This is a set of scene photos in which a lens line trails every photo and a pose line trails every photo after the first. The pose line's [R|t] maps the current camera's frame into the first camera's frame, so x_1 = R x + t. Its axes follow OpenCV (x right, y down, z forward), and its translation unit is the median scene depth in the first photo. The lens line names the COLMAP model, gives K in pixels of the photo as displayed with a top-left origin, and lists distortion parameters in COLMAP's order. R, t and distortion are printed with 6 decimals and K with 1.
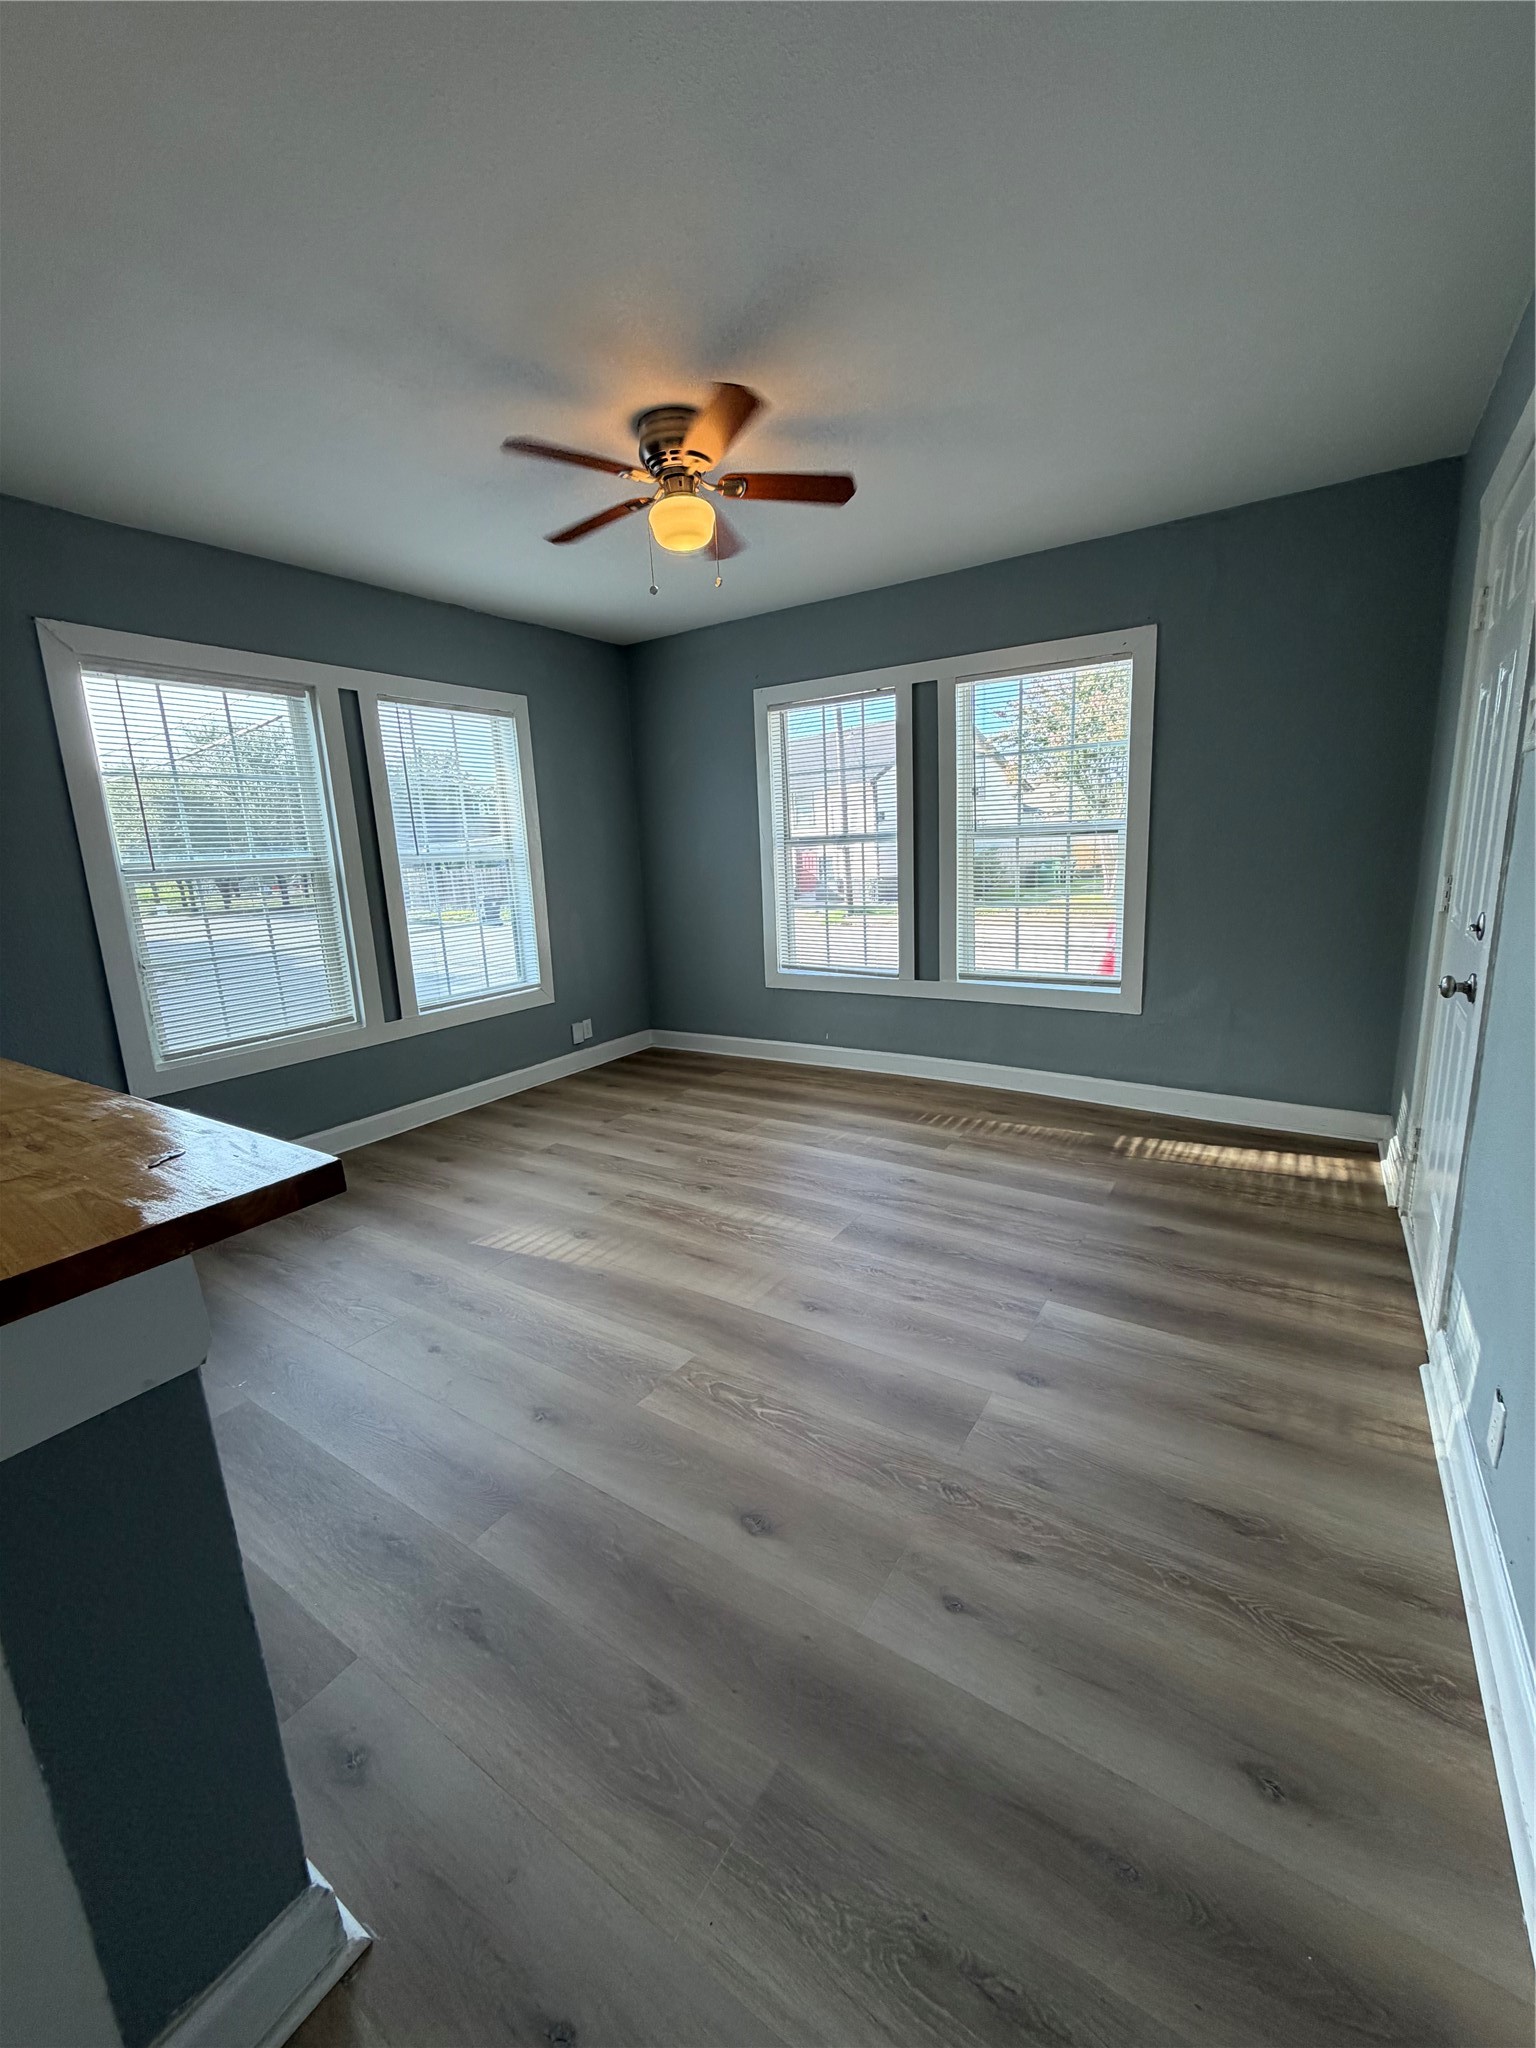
lens RADIAL K [[814.5, 0, 770.4], [0, 814.5, 1022.2], [0, 0, 1]] dist [0.001168, 0.000085]
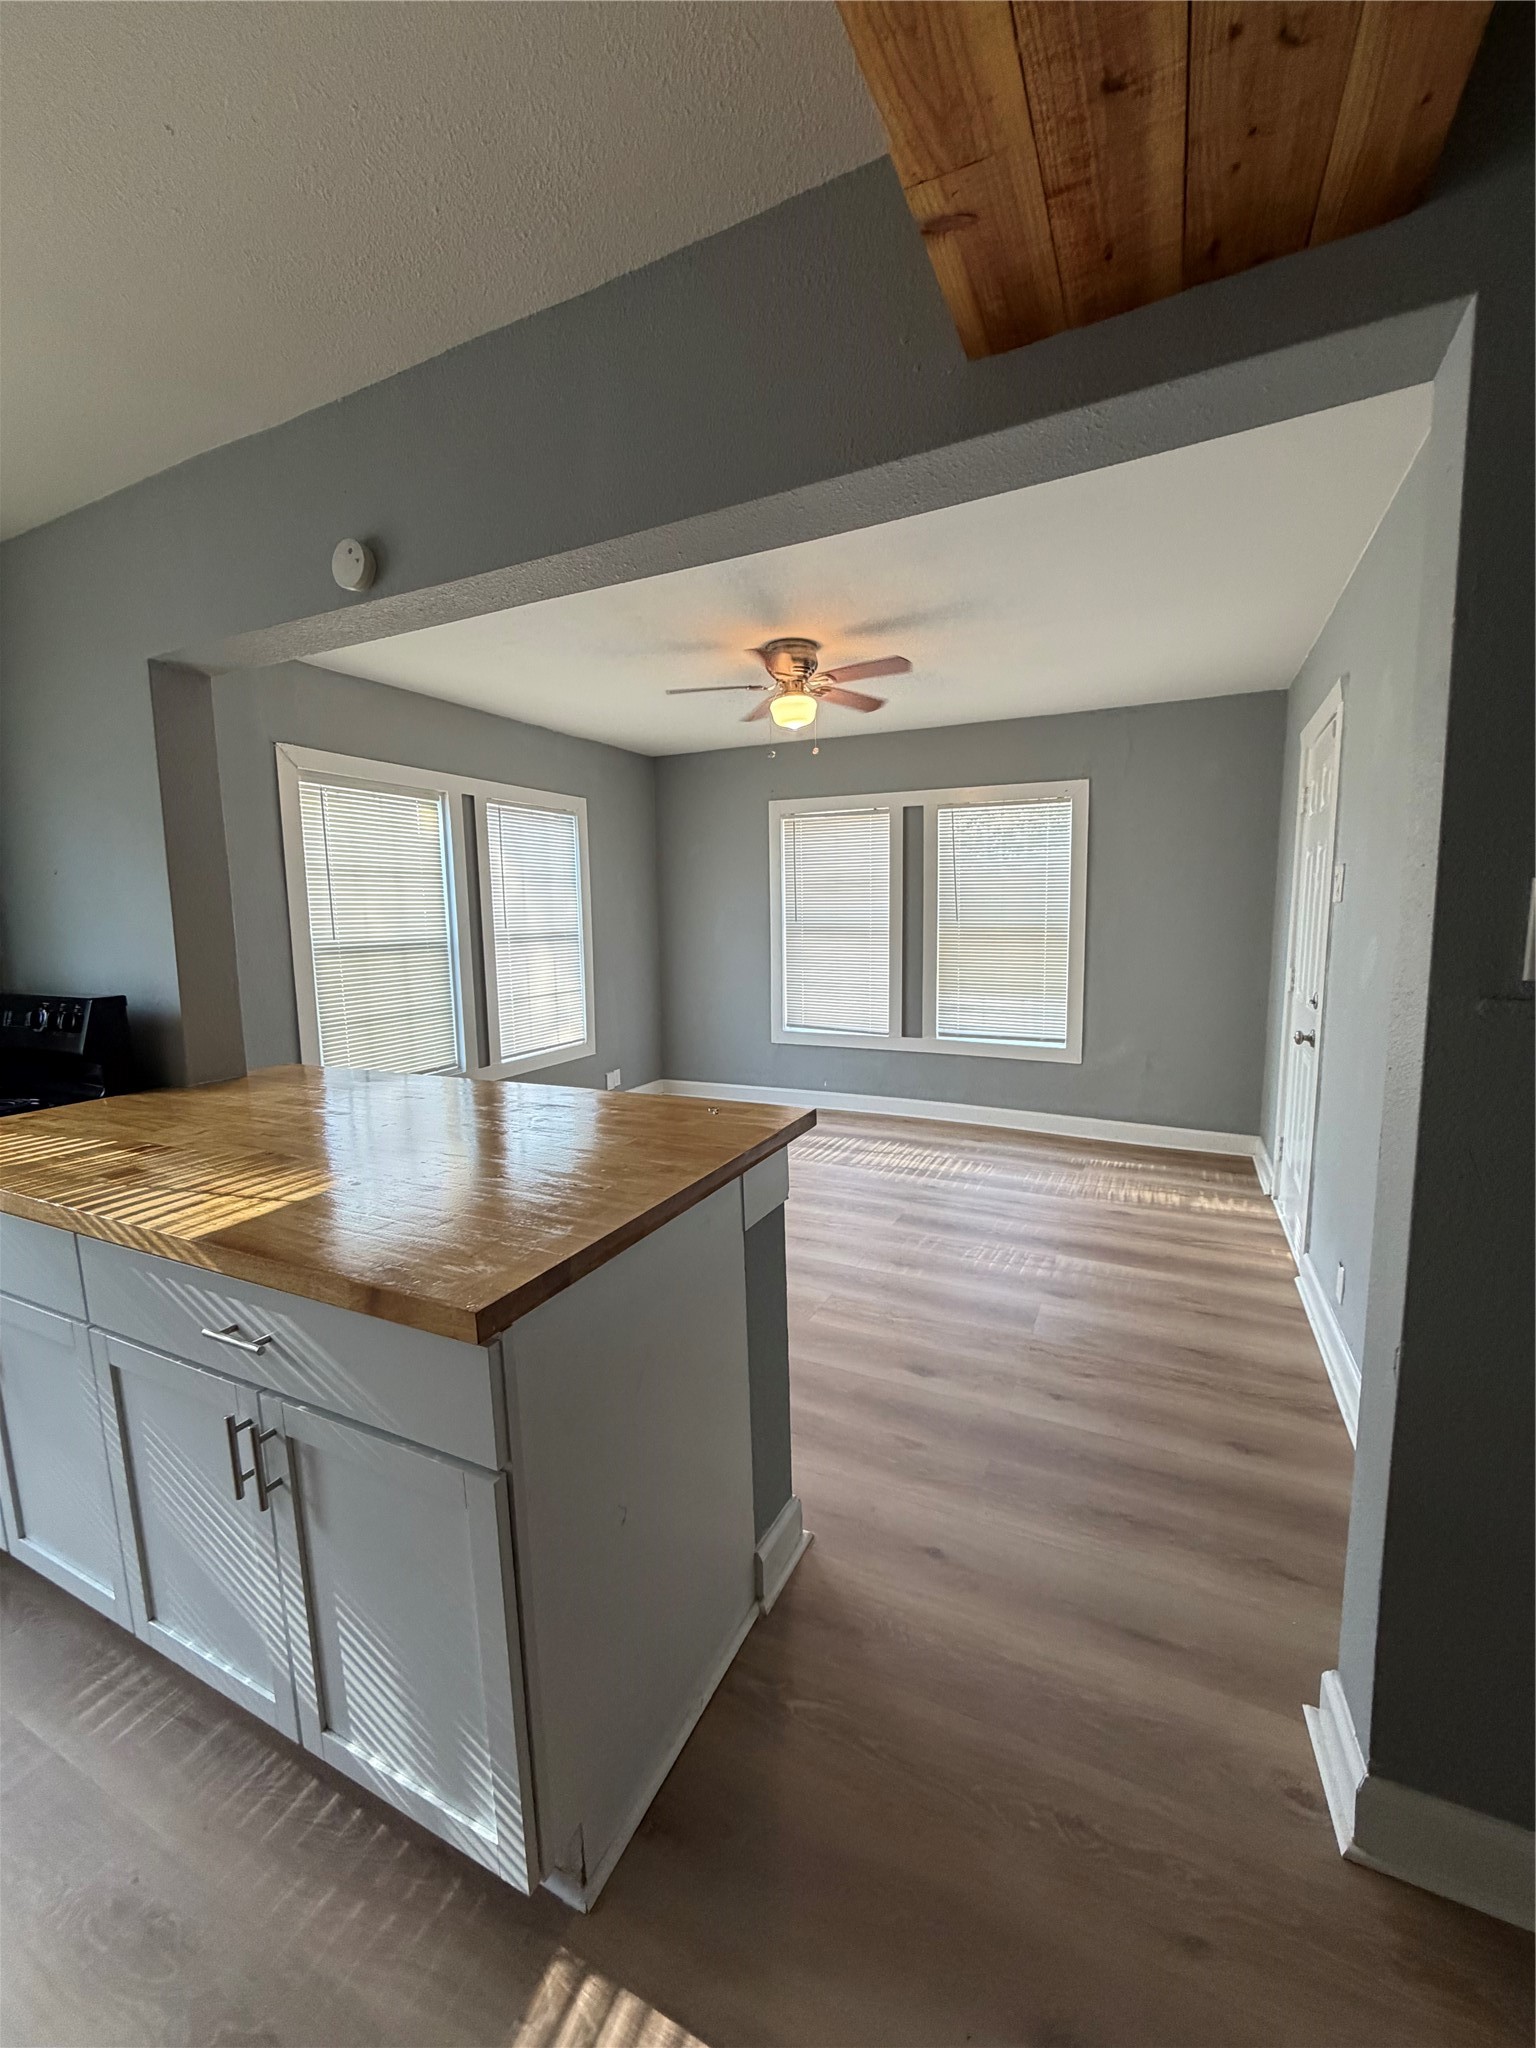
lens RADIAL K [[814.5, 0, 772.8], [0, 814.5, 1026.7], [0, 0, 1]] dist [0.001168, 0.000085]
pose [[0.990505, 0.010782, 0.137053, -0.249330], [-0.000541, 0.997218, -0.074539, 0.032824], [-0.137476, 0.073757, 0.987755, -0.266956]]
